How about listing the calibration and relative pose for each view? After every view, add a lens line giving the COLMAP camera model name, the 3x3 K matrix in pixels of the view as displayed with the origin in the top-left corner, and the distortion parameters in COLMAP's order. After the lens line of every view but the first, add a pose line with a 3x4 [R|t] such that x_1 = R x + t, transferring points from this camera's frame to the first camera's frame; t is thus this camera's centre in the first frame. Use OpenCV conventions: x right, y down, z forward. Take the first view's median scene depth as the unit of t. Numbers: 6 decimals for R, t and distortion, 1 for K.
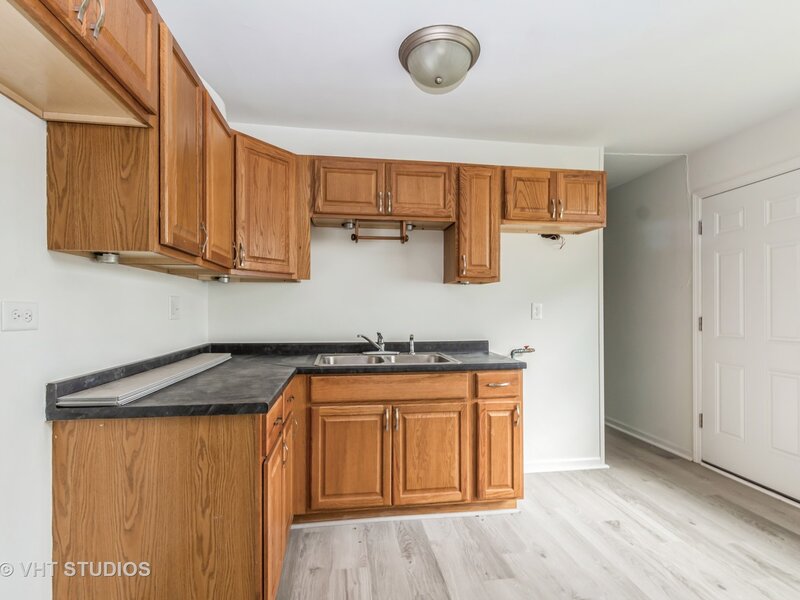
lens RADIAL K [[401.5, 0, 399.8], [0, 401.5, 306.6], [0, 0, 1]] dist [0.017465, -0.000685]
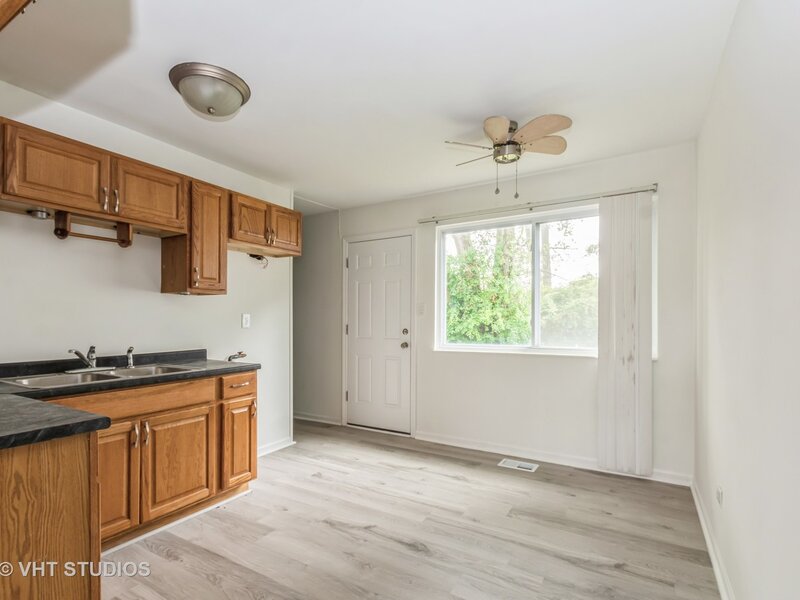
lens RADIAL K [[407.1, 0, 399.8], [0, 407.1, 320.5], [0, 0, 1]] dist [0.040398, 0.000093]
pose [[0.634021, -0.002420, 0.773312, -0.346863], [-0.005951, 0.999950, 0.008008, -0.002342], [-0.773293, -0.009679, 0.633975, -0.089427]]
